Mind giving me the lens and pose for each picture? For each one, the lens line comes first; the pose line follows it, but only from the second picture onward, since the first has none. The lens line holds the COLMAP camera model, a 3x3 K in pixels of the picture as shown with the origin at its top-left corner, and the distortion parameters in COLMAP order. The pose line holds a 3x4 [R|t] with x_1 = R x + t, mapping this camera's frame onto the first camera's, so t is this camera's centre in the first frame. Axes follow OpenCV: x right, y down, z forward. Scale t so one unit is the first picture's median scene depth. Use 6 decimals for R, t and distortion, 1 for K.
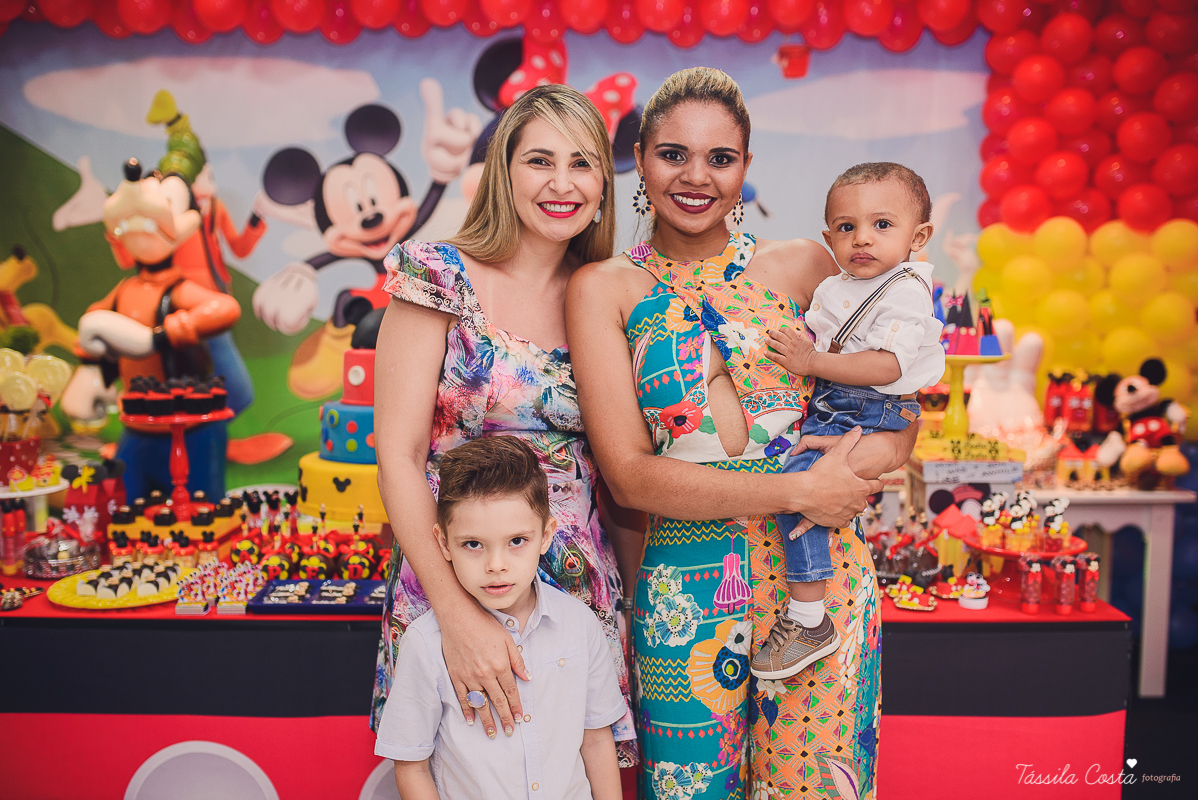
lens RADIAL K [[1207.6, 0, 596.2], [0, 1207.6, 404.4], [0, 0, 1]] dist [-0.017749, 0.014930]
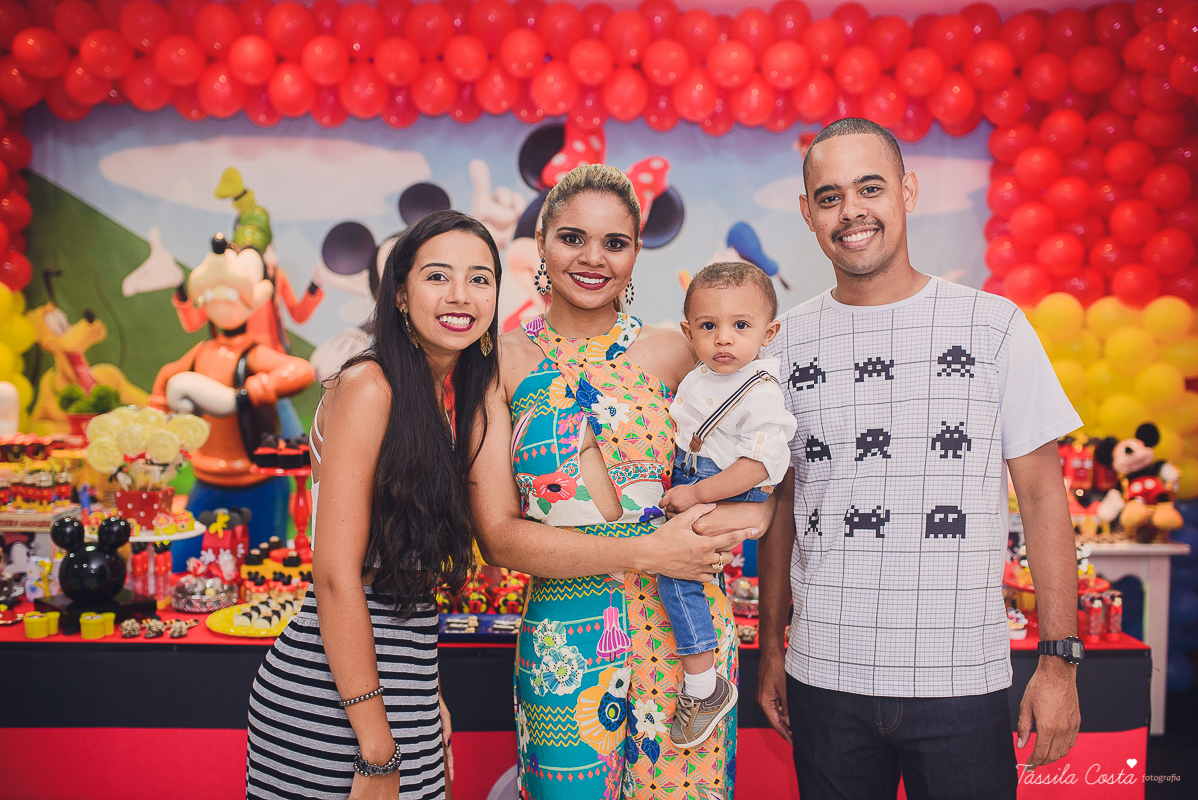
lens RADIAL K [[1215.3, 0, 599.0], [0, 1215.3, 400.0], [0, 0, 1]] dist [-0.014141, 0.005351]
pose [[0.999656, 0.007225, 0.025209, -0.063945], [-0.005883, 0.998583, -0.052895, 0.002245], [-0.025556, 0.052728, 0.998282, -0.090233]]
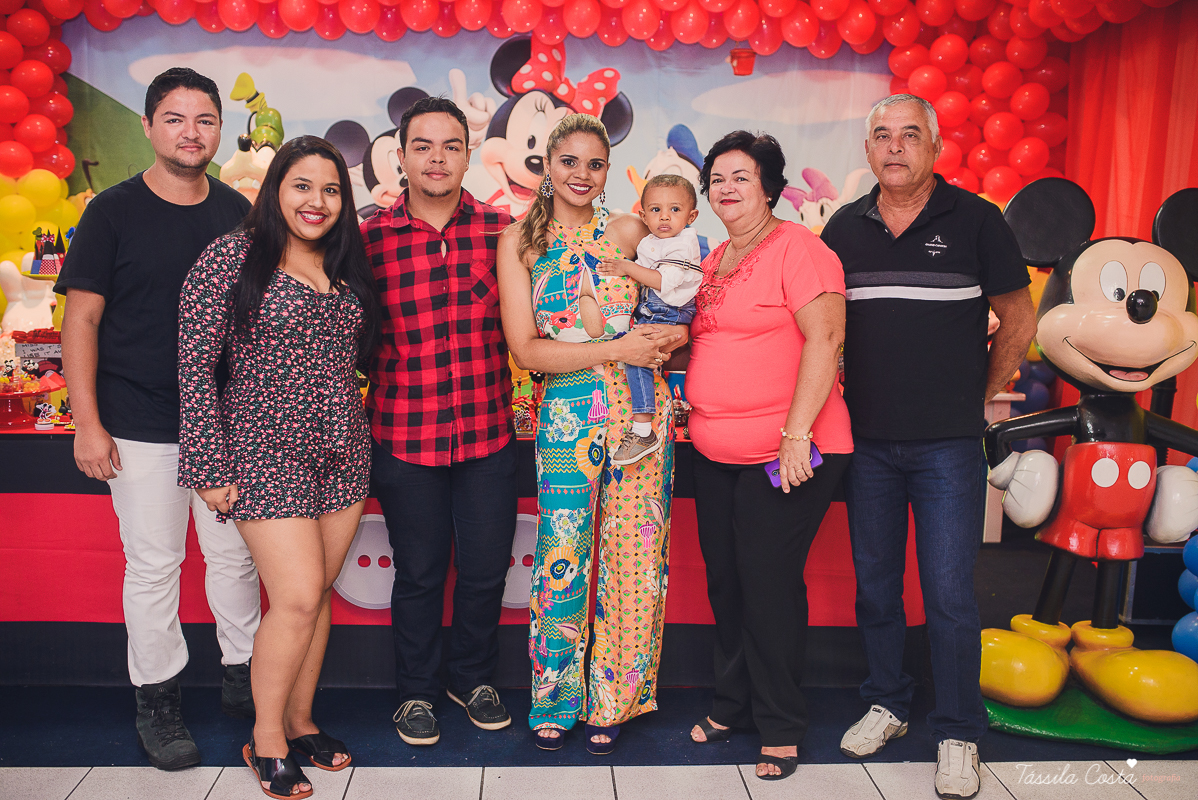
lens RADIAL K [[1200.1, 0, 599.0], [0, 1200.1, 400.0], [0, 0, 1]] dist [-0.023625, 0.002927]
pose [[0.997167, 0.005877, 0.074990, -0.093175], [-0.009333, 0.998906, 0.045823, 0.020671], [-0.074639, -0.046393, 0.996131, -0.317544]]
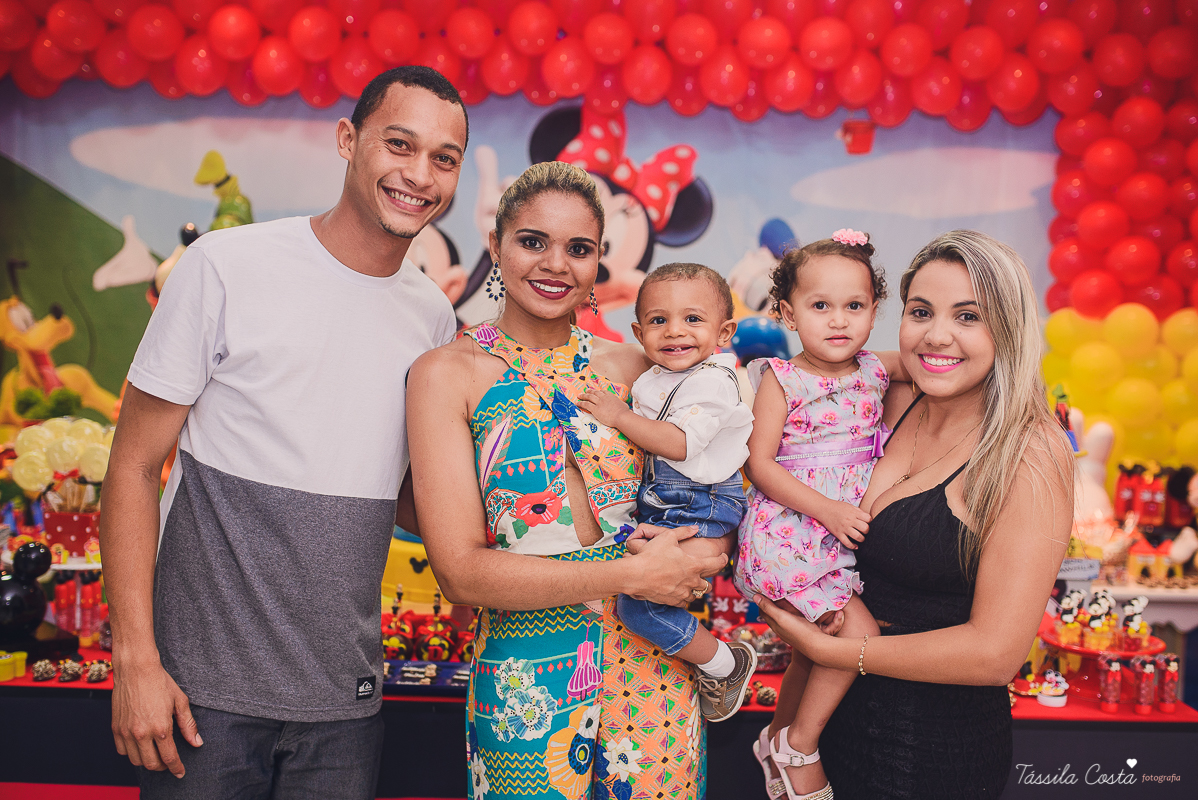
lens RADIAL K [[1315.3, 0, 607.1], [0, 1315.3, 398.6], [0, 0, 1]] dist [-0.019565, 0.024623]
pose [[0.999663, 0.025241, -0.006139, -0.031364], [-0.025554, 0.998004, -0.057756, -0.007472], [0.004668, 0.057894, 0.998312, -0.058527]]
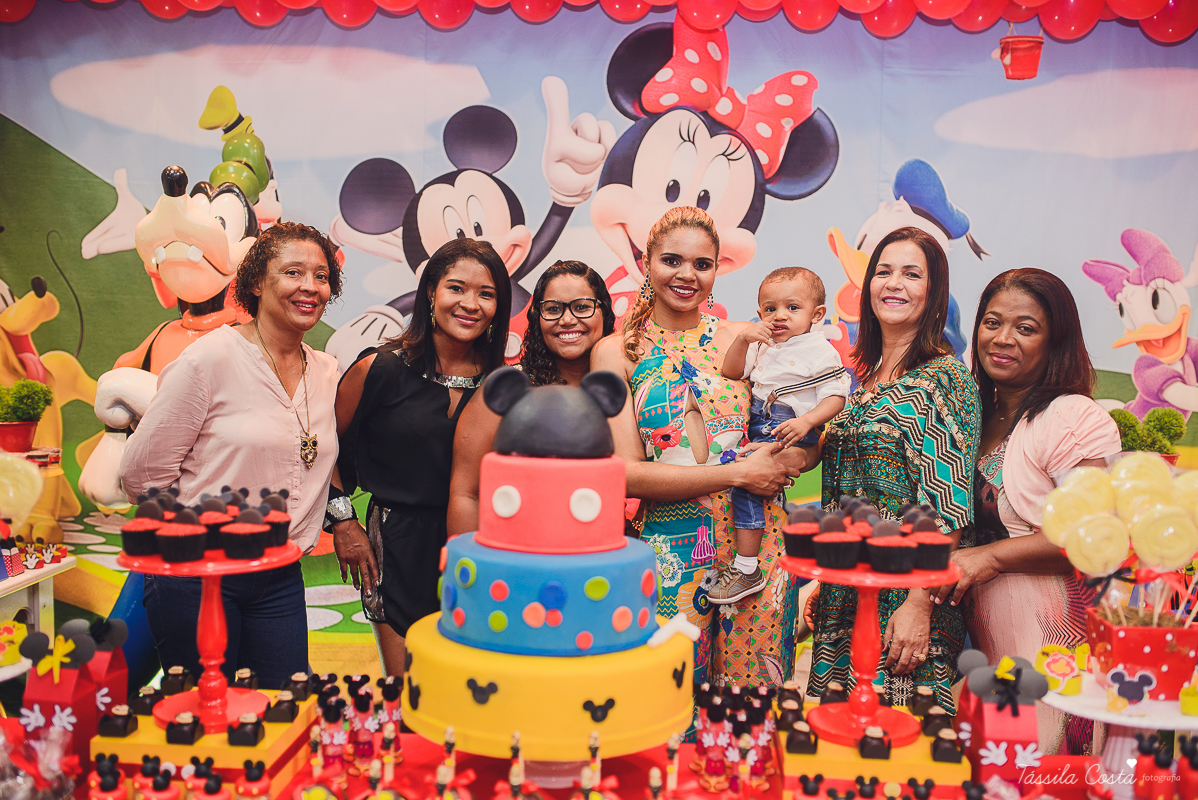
lens RADIAL K [[1207.6, 0, 596.2], [0, 1207.6, 404.4], [0, 0, 1]] dist [-0.017749, 0.014930]
pose [[0.998737, 0.018980, -0.046511, -0.079486], [-0.020541, 0.999234, -0.033315, -0.032953], [0.045843, 0.034228, 0.998362, 0.251524]]
